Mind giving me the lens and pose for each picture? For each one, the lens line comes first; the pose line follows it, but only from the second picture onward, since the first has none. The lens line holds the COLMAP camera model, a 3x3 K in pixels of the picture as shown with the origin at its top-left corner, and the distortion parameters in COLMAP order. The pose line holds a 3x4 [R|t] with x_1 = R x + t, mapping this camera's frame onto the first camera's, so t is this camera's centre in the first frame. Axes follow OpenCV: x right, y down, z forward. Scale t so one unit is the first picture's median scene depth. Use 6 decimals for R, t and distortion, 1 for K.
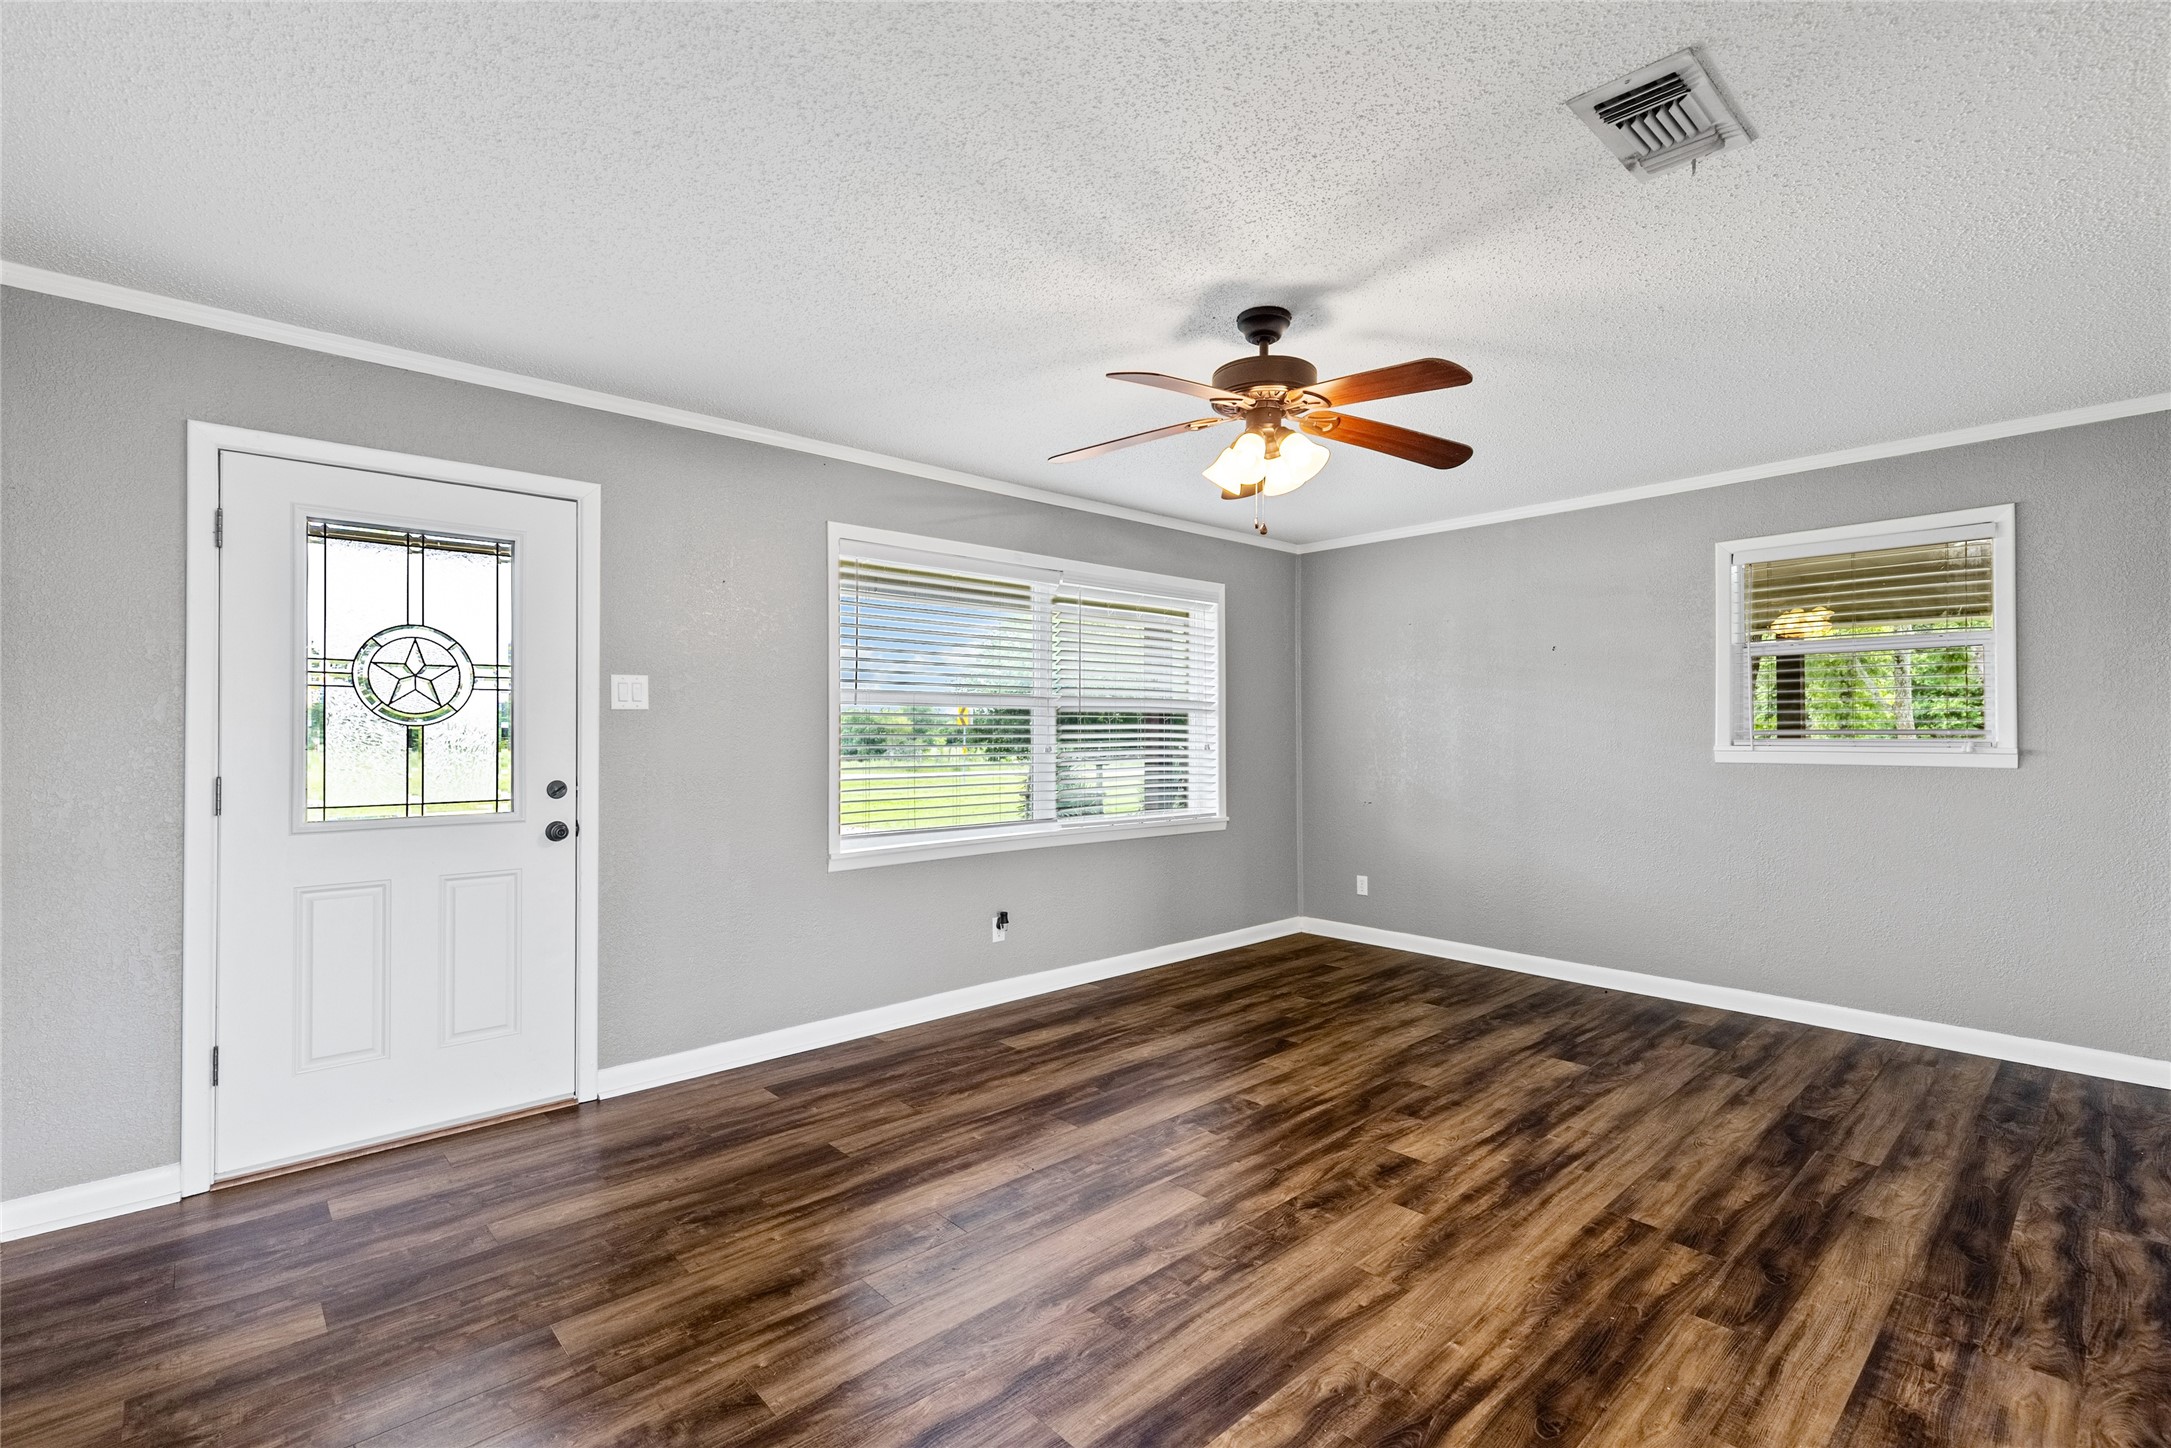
lens RADIAL K [[973.5, 0, 1085.5], [0, 973.5, 724.0], [0, 0, 1]] dist [0.004618, 0.000504]
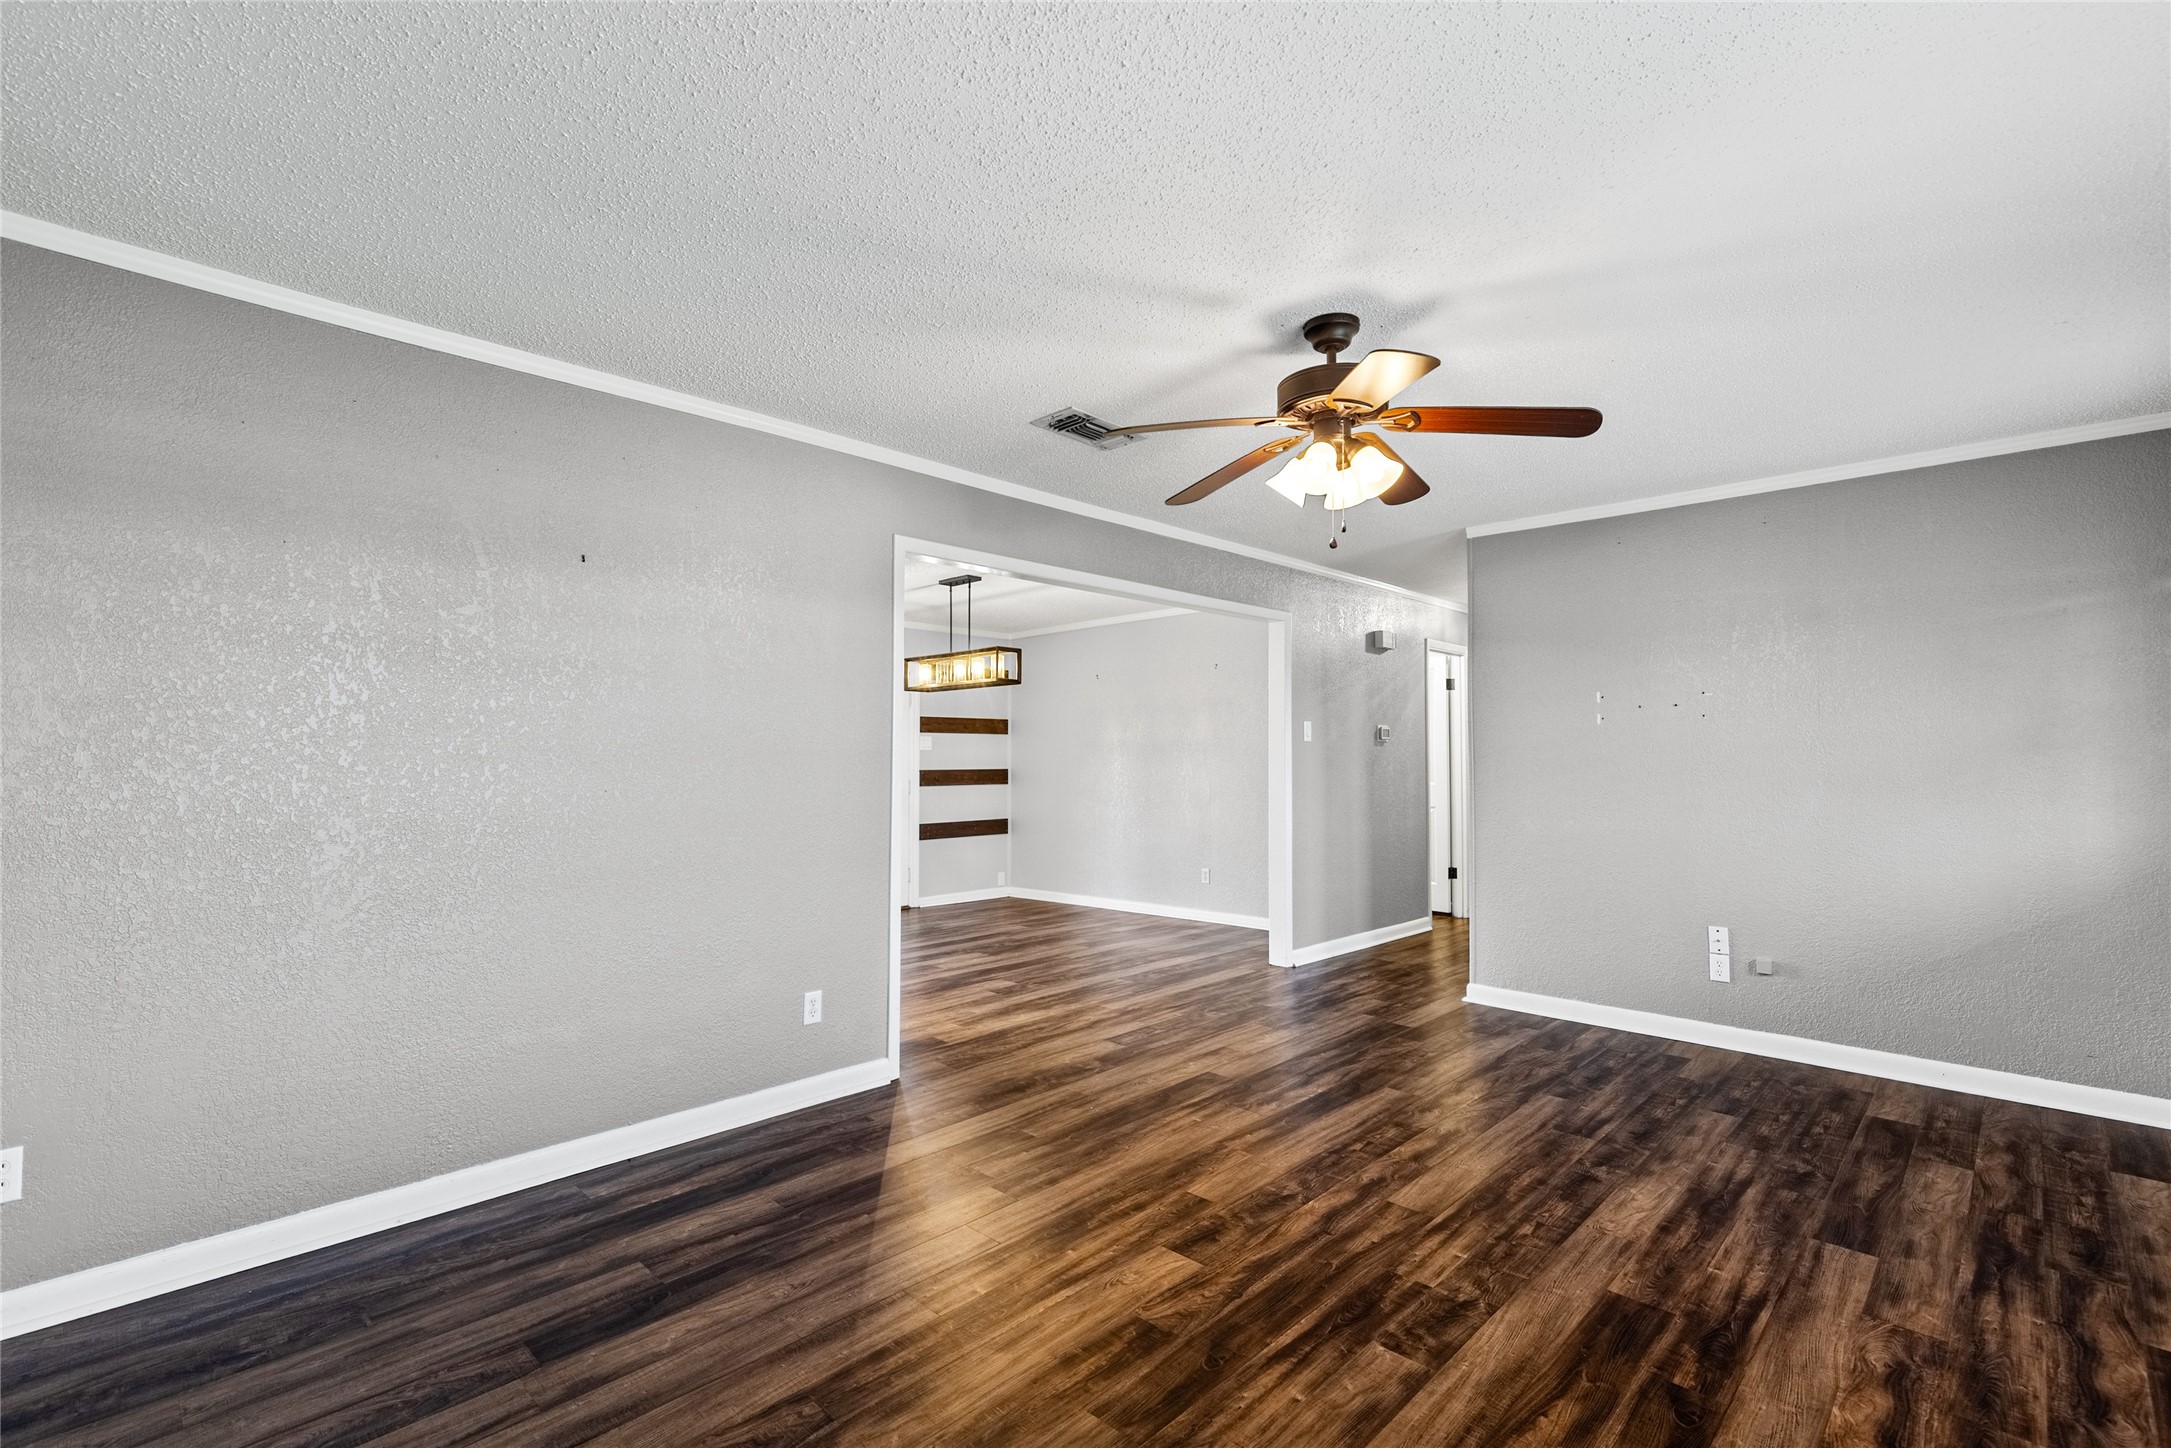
lens RADIAL K [[973.5, 0, 1085.5], [0, 973.5, 724.0], [0, 0, 1]] dist [0.004618, 0.000504]
pose [[-0.998310, -0.002095, -0.058079, 0.460164], [0.000273, 0.999170, -0.040729, 0.016692], [0.058116, -0.040676, -0.997481, 1.847239]]
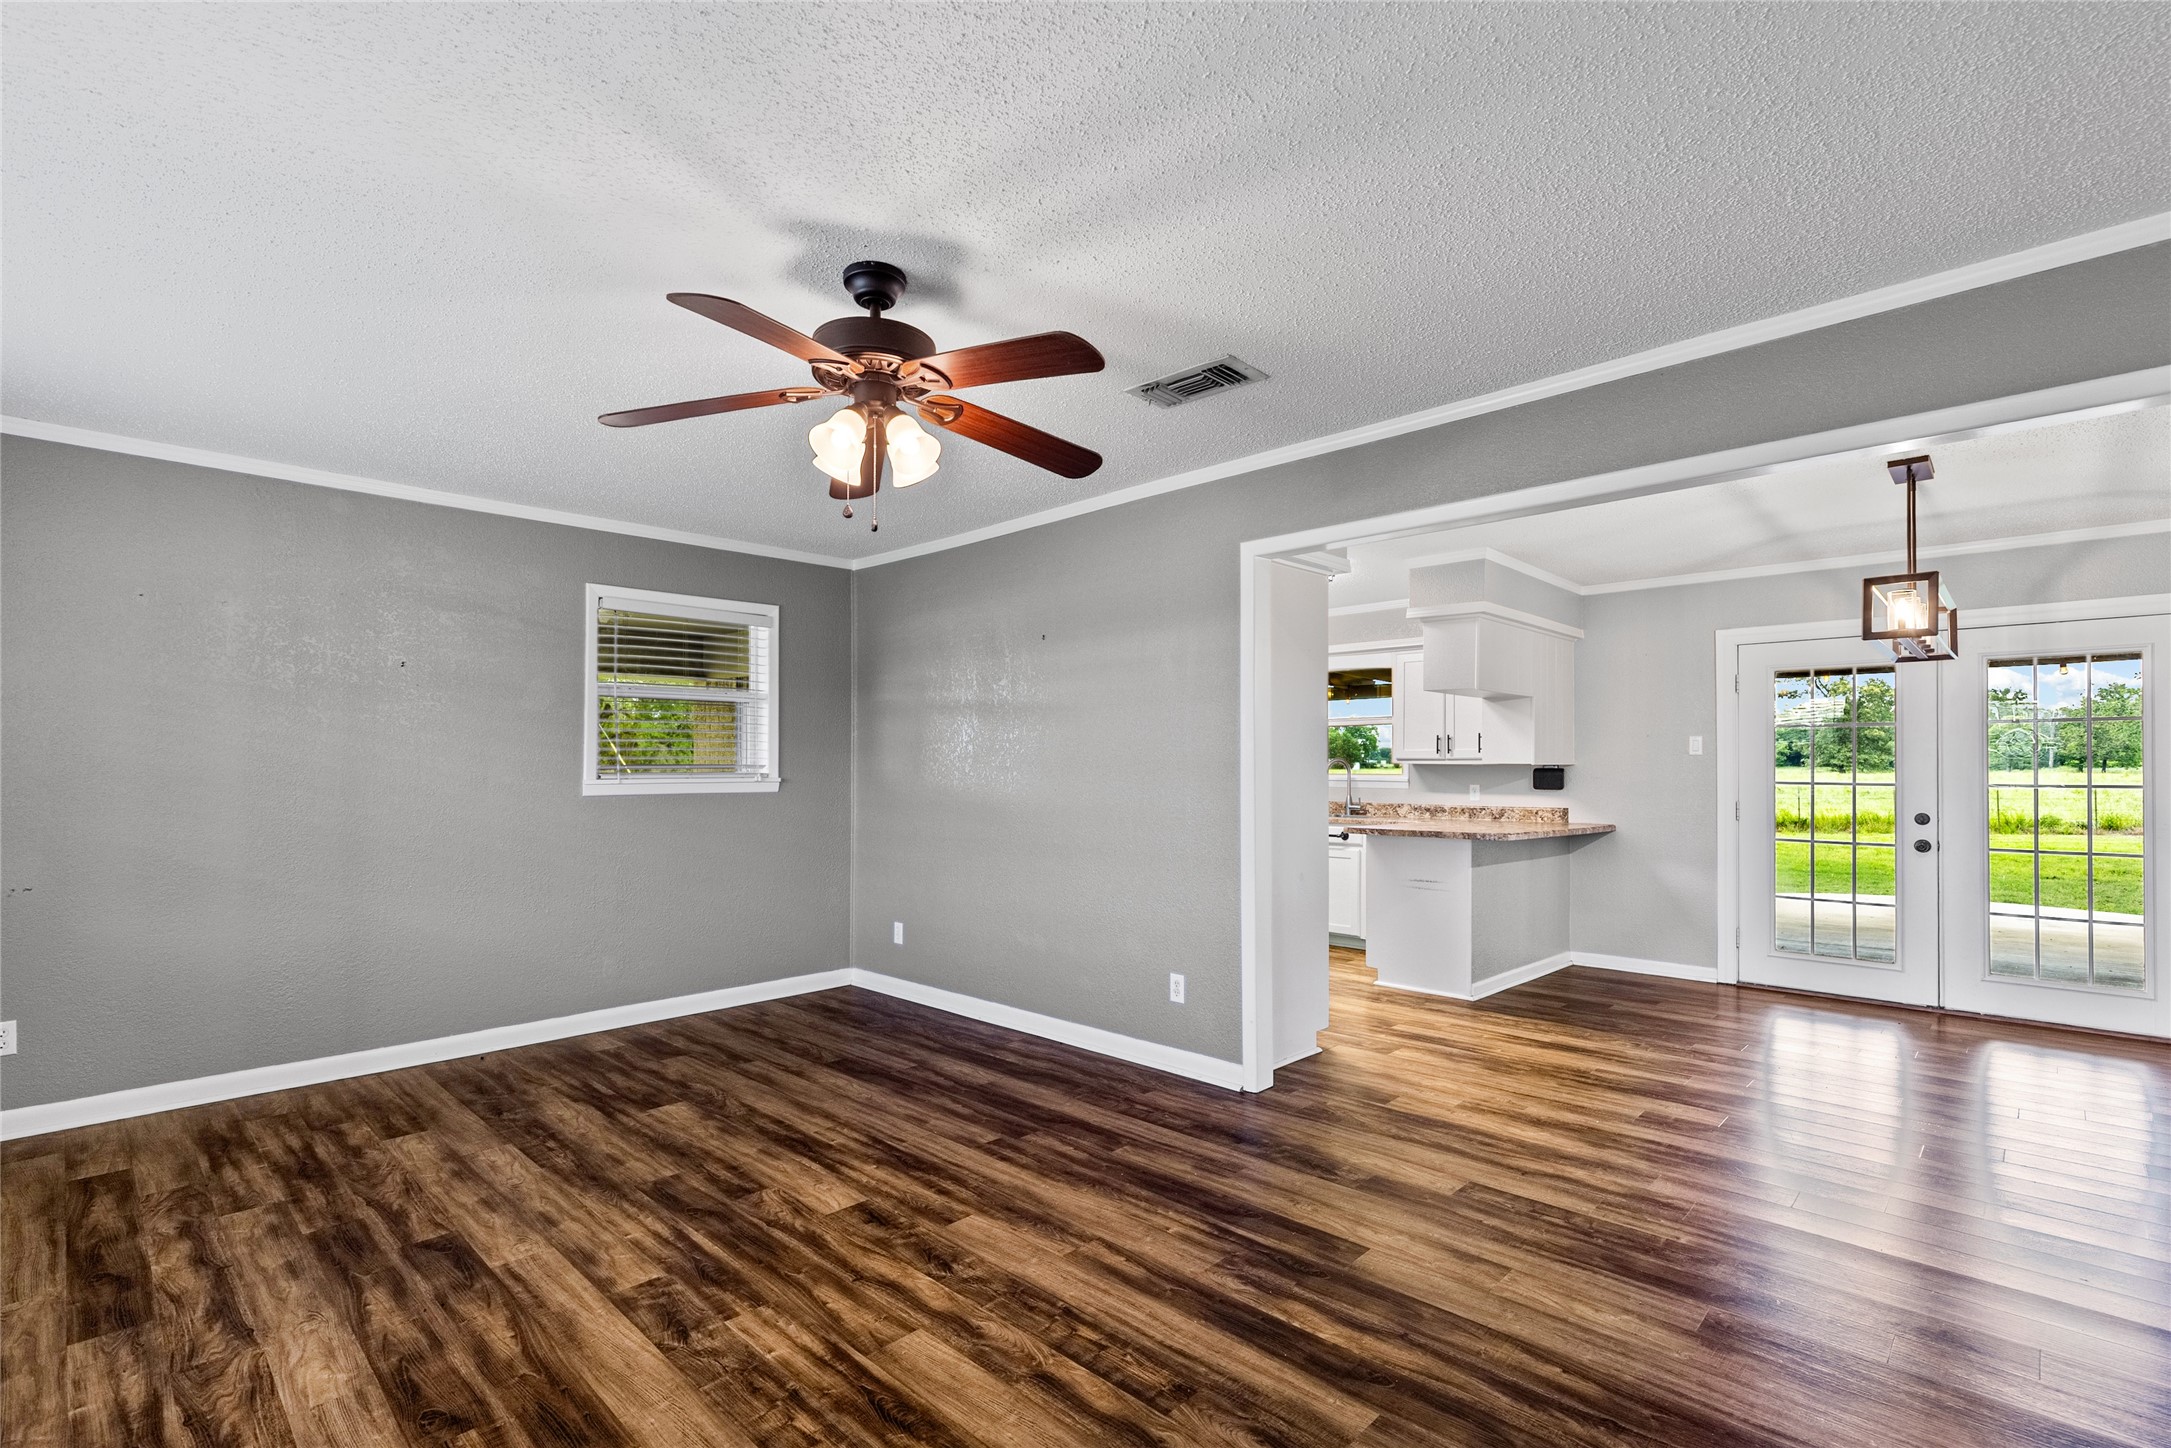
lens RADIAL K [[986.8, 0, 1079.5], [0, 986.8, 759.5], [0, 0, 1]] dist [0.004830, -0.000073]
pose [[-0.055908, 0.008063, 0.998403, -0.653293], [-0.007318, 0.999937, -0.008485, 0.009264], [-0.998409, -0.007781, -0.055846, 0.826092]]
